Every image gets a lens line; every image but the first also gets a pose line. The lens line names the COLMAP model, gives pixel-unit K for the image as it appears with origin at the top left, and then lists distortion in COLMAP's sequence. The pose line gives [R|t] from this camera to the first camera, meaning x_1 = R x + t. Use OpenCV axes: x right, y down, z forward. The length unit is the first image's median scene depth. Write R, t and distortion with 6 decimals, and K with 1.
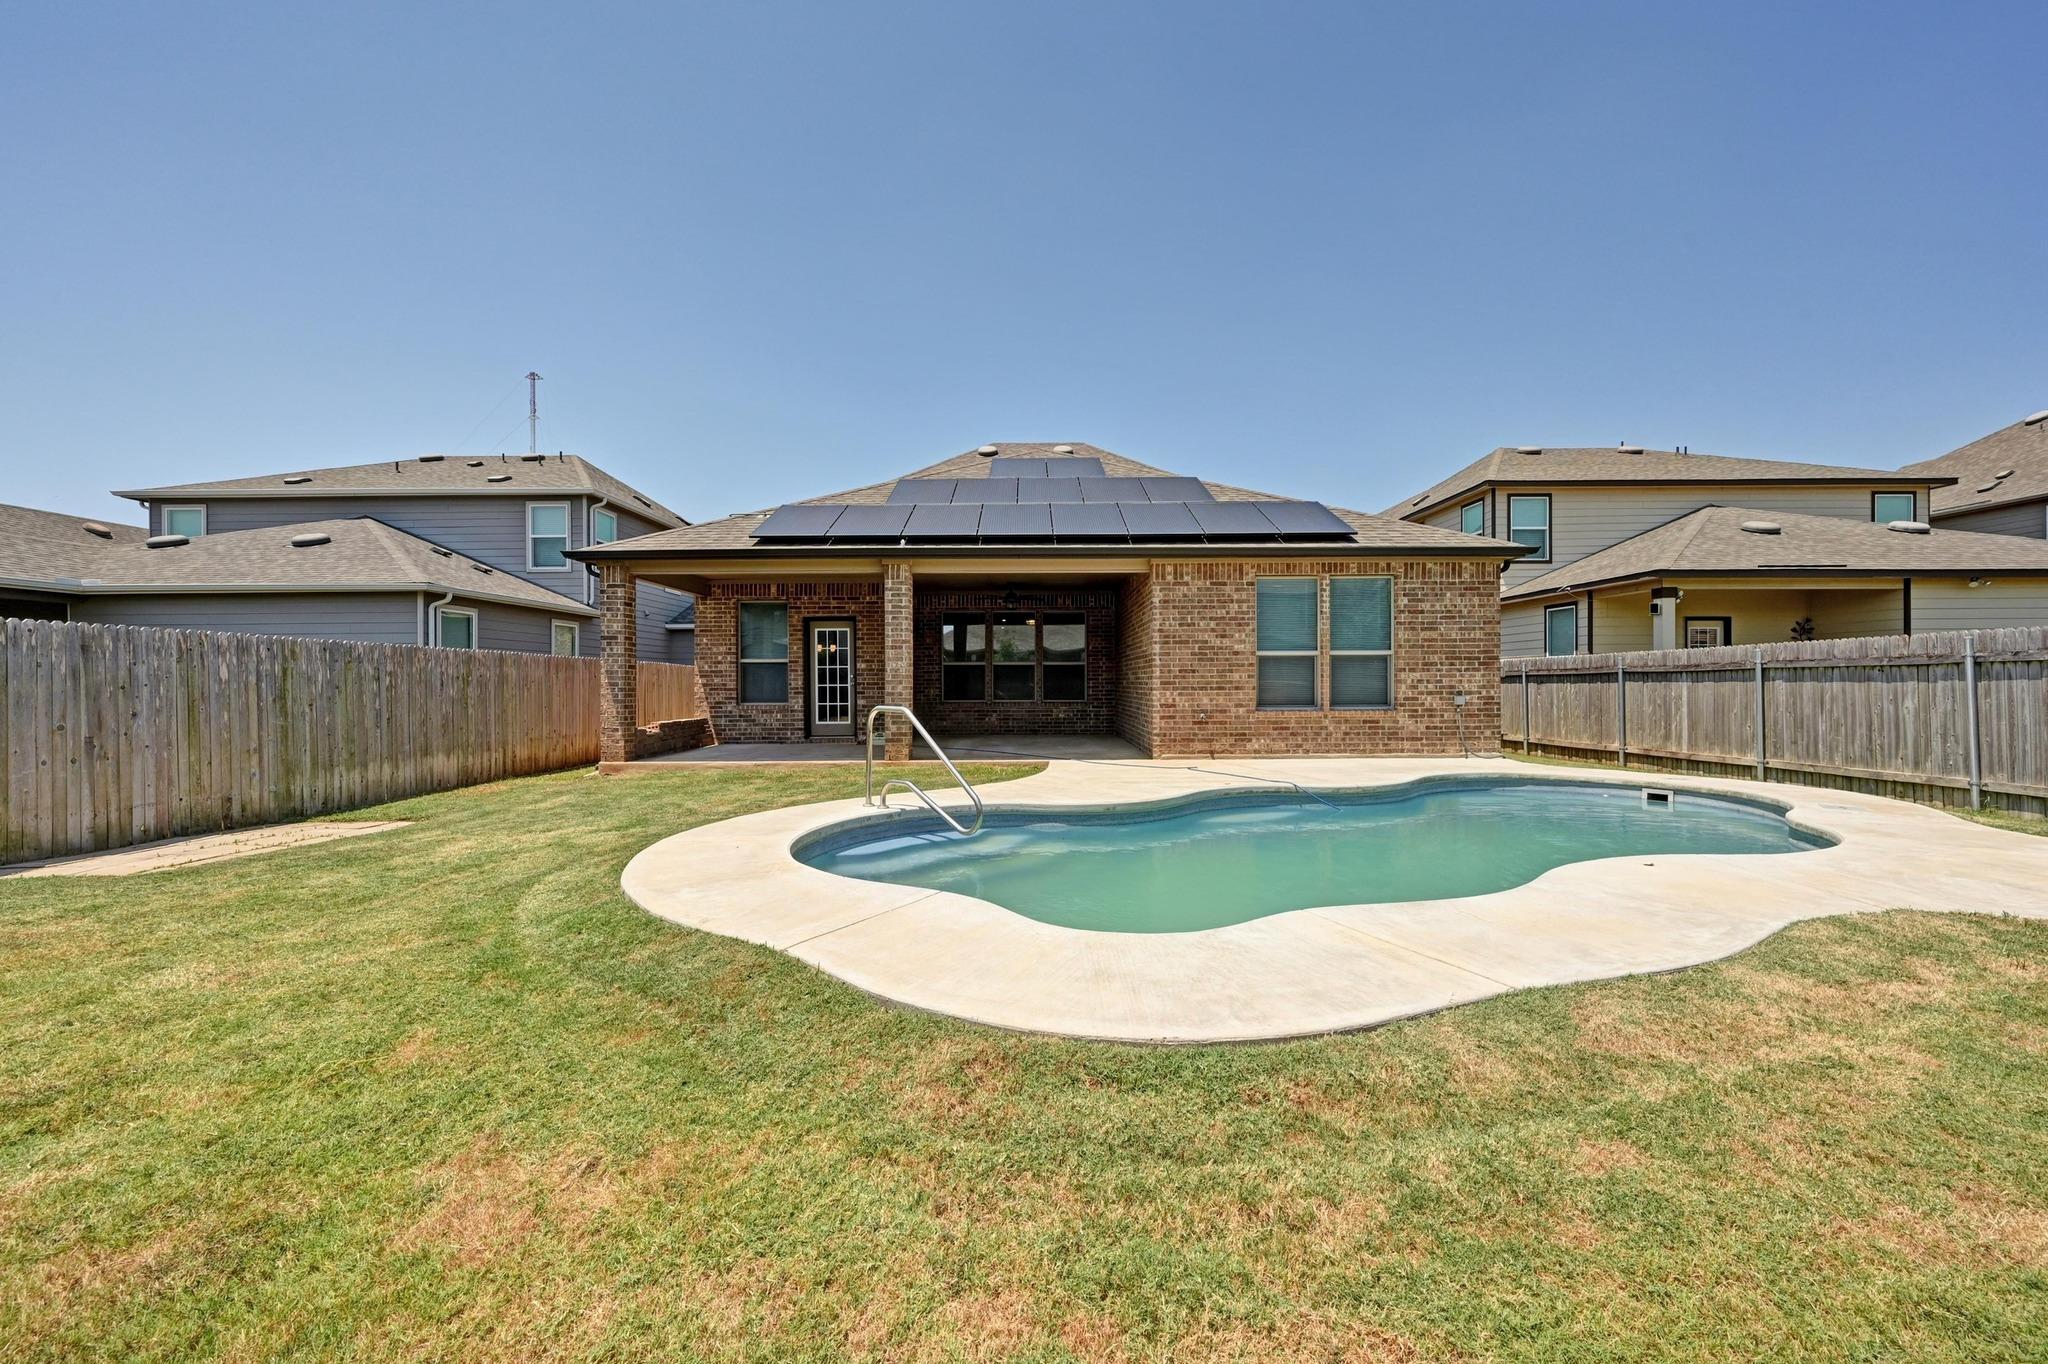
lens RADIAL K [[807.4, 0, 1028.4], [0, 807.4, 681.1], [0, 0, 1]] dist [-0.000677, 0.000180]
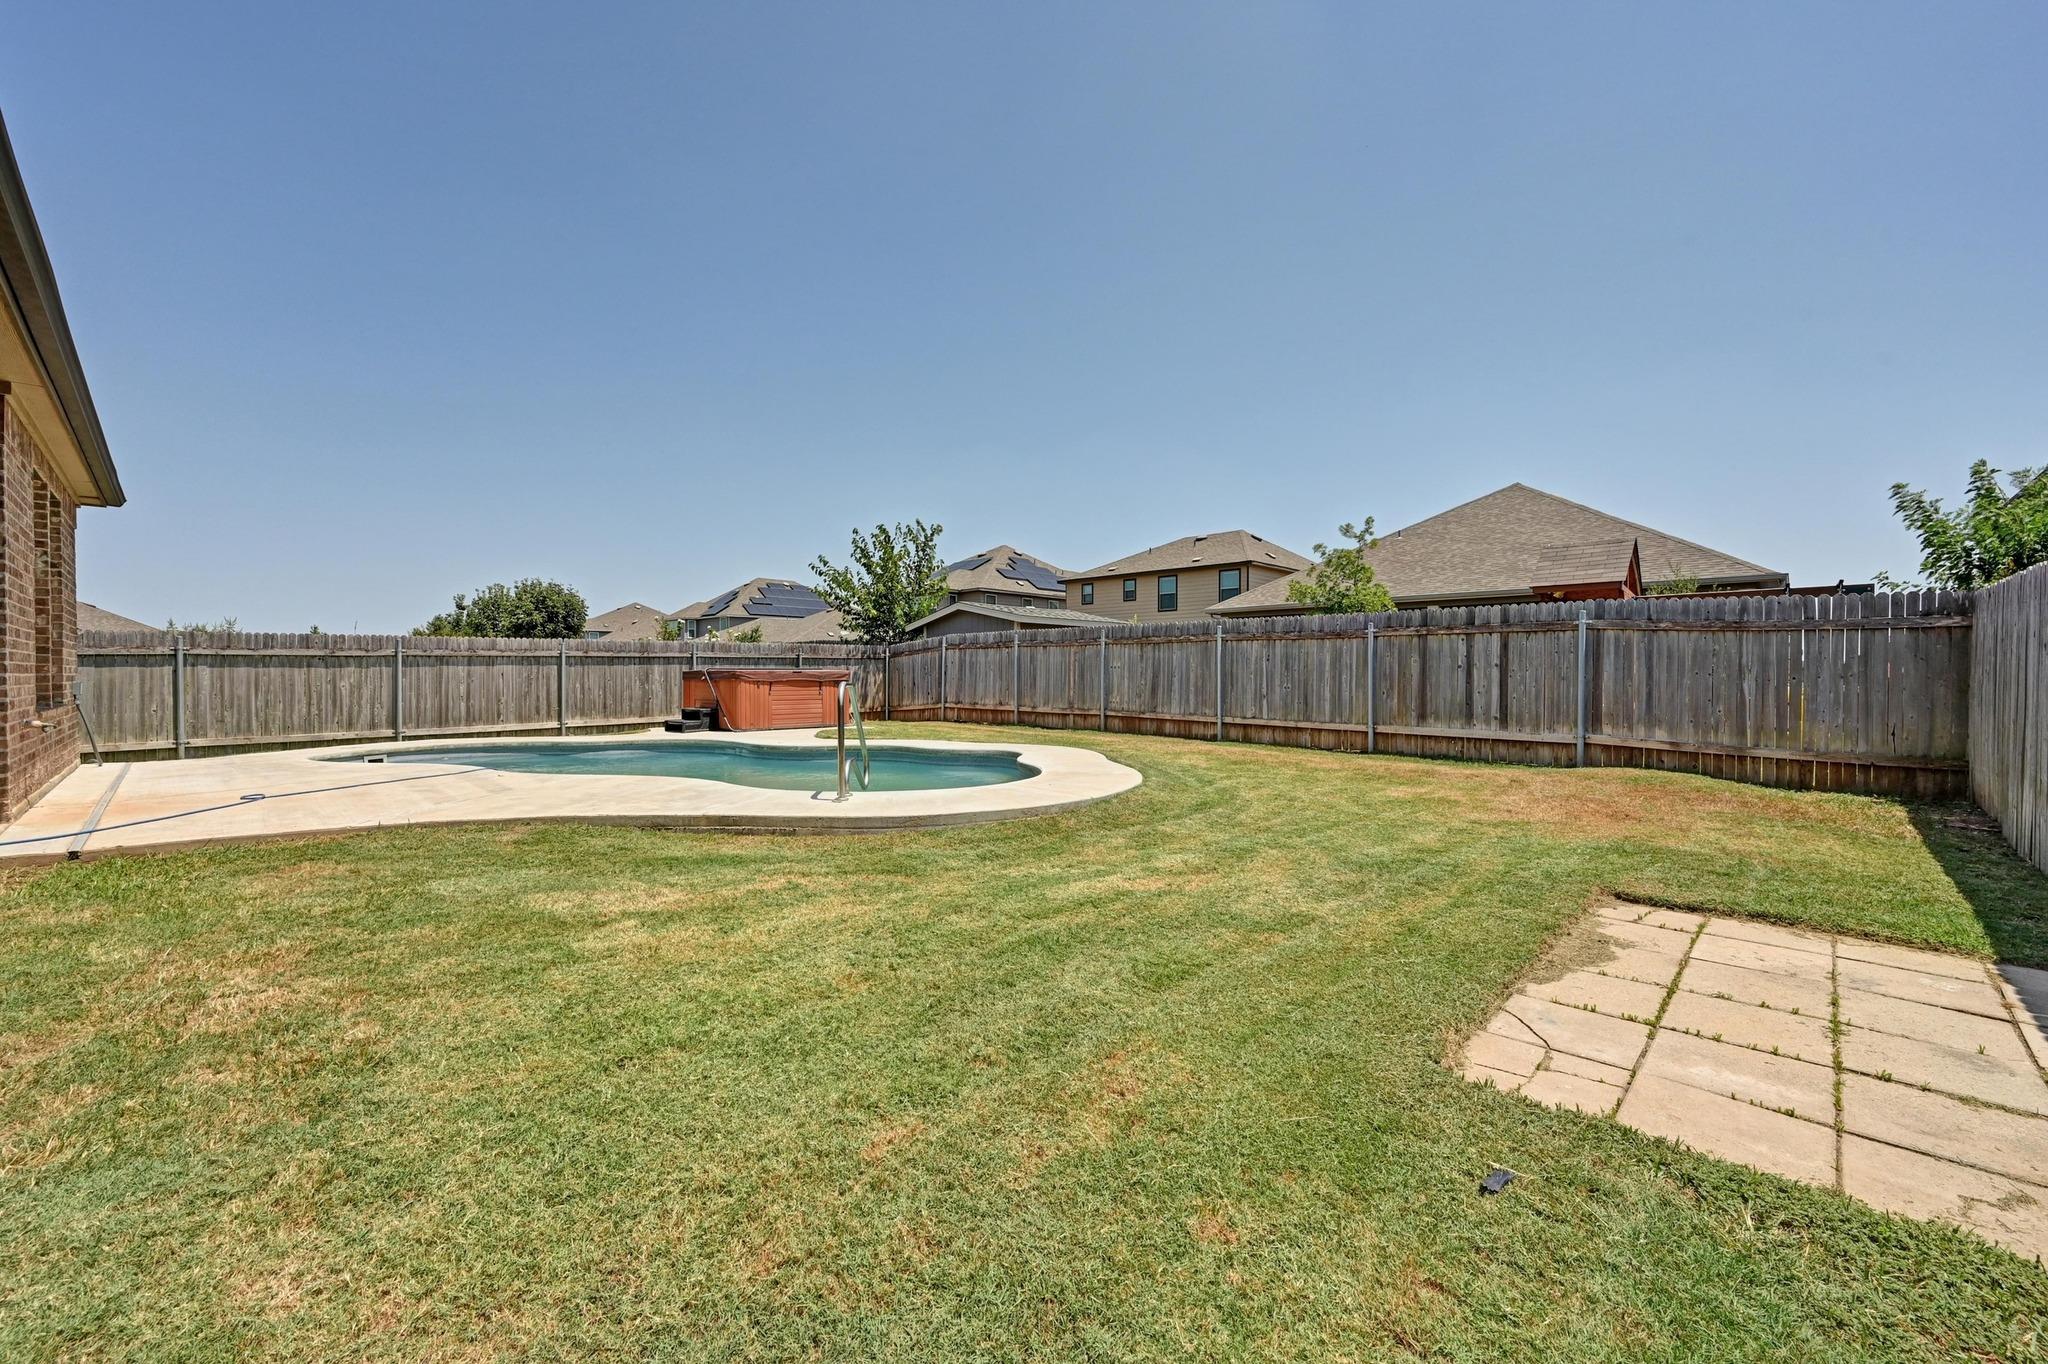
lens RADIAL K [[807.4, 0, 1029.0], [0, 807.4, 682.1], [0, 0, 1]] dist [-0.000677, 0.000180]
pose [[-0.724242, -0.001749, 0.689544, -0.580963], [0.003038, 0.999979, 0.005727, 0.016416], [-0.689539, 0.006242, -0.724221, 0.929250]]
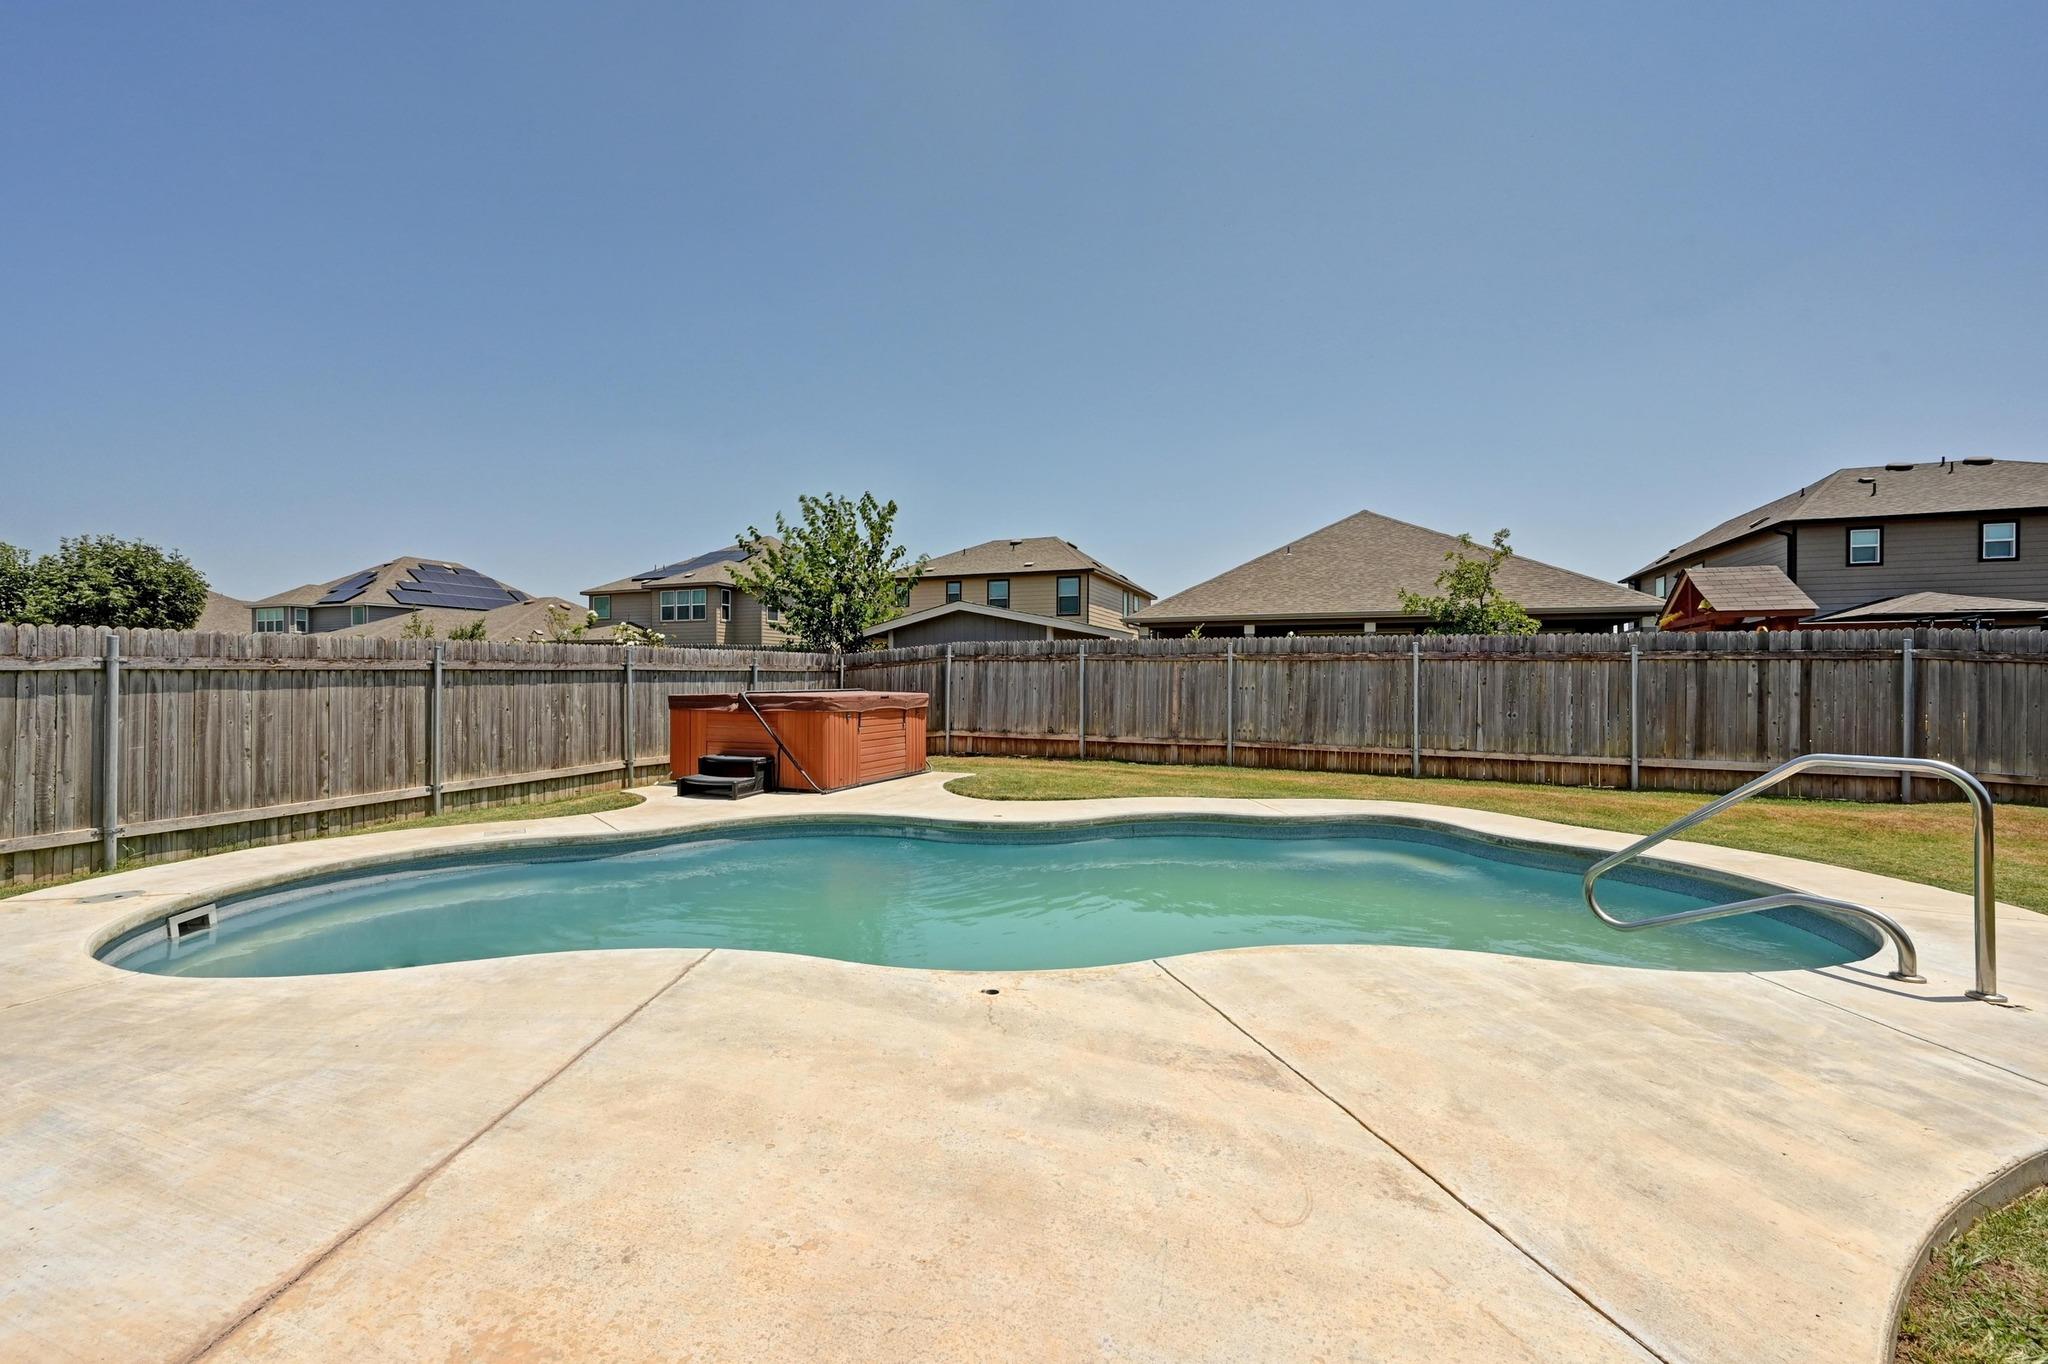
lens RADIAL K [[807.4, 0, 1028.4], [0, 807.4, 677.7], [0, 0, 1]] dist [-0.000677, 0.000180]
pose [[-0.930563, 0.002389, 0.366123, 0.074004], [0.000795, 0.999990, -0.004505, -0.008651], [-0.366130, -0.003901, -0.930556, 0.995619]]
